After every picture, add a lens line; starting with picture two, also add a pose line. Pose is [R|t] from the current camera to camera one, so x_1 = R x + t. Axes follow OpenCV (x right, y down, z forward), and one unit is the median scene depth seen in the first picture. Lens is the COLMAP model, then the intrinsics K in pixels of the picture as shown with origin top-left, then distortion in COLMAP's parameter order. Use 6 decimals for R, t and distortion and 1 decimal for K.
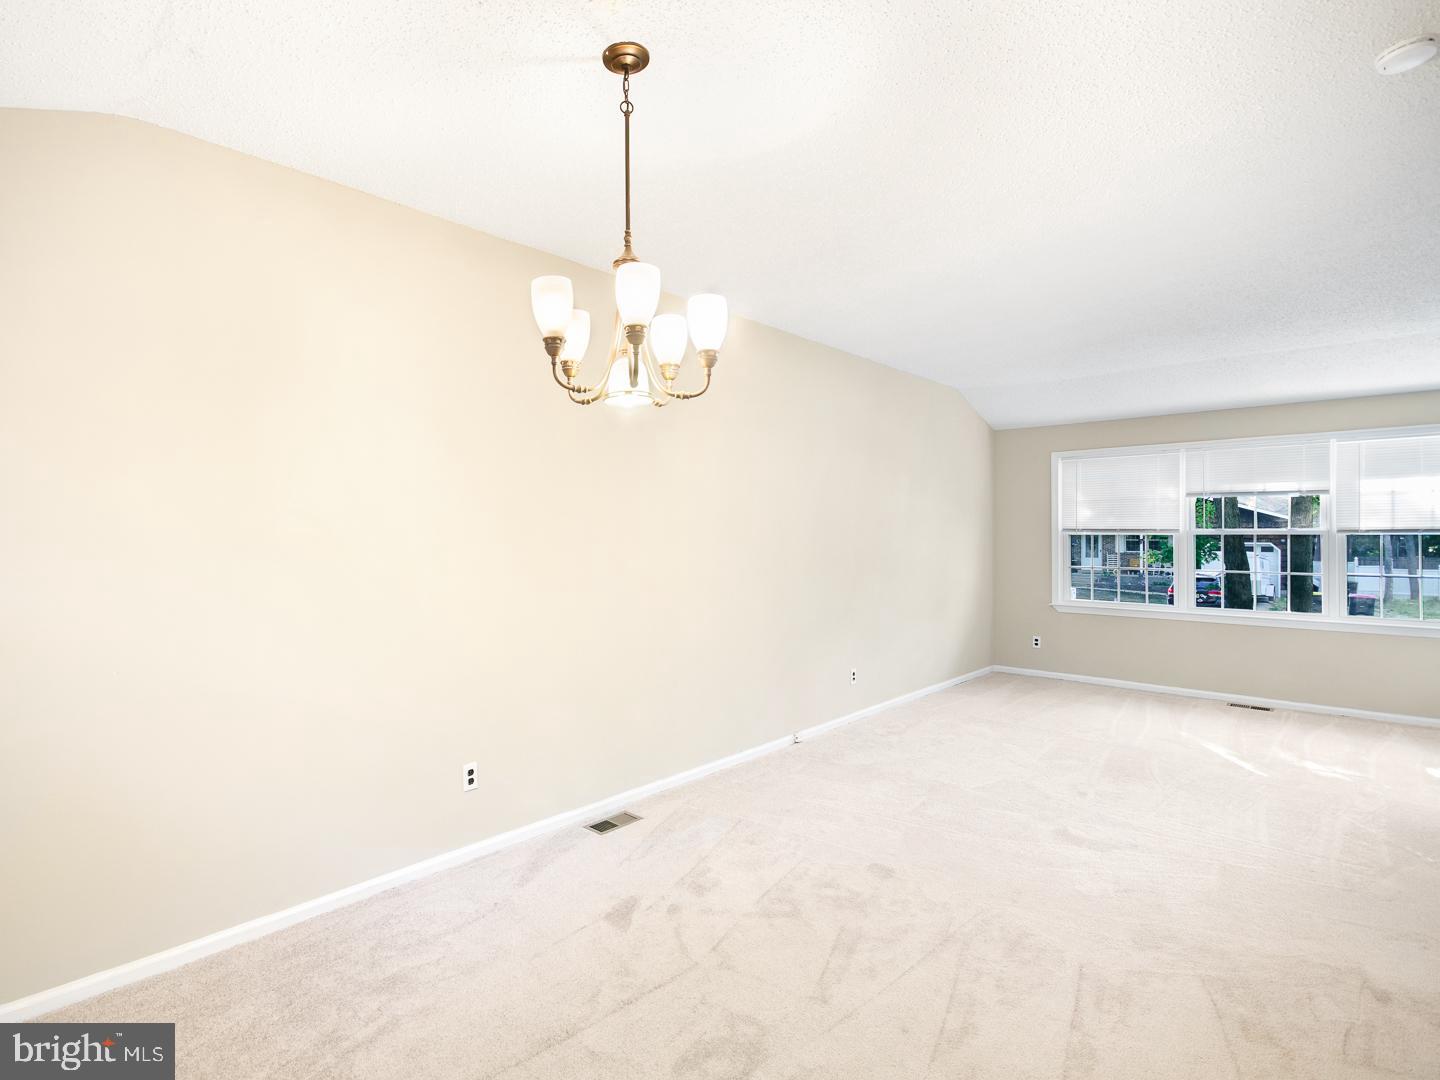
lens RADIAL K [[747.5, 0, 720.0], [0, 747.5, 540.0], [0, 0, 1]] dist [0.001969, 0.000296]
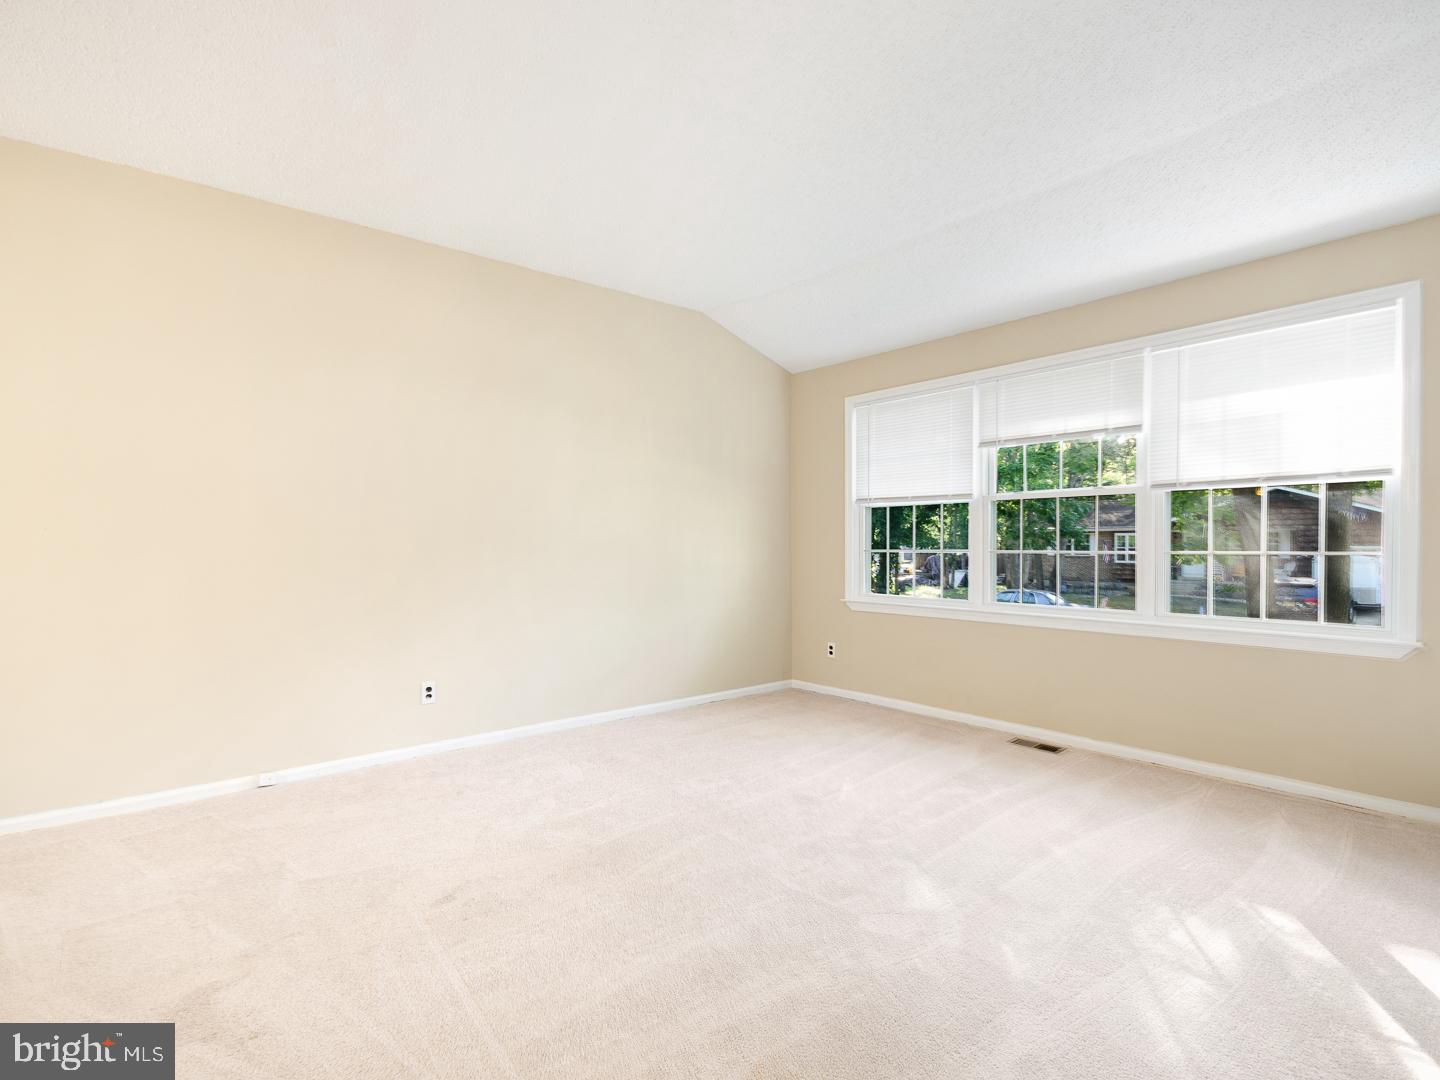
lens RADIAL K [[765.3, 0, 720.3], [0, 765.3, 549.8], [0, 0, 1]] dist [-0.001638, -0.000295]
pose [[0.994947, -0.002520, -0.100373, 0.446198], [0.002967, 0.999986, 0.004297, 0.035693], [0.100361, -0.004573, 0.994941, 0.247927]]
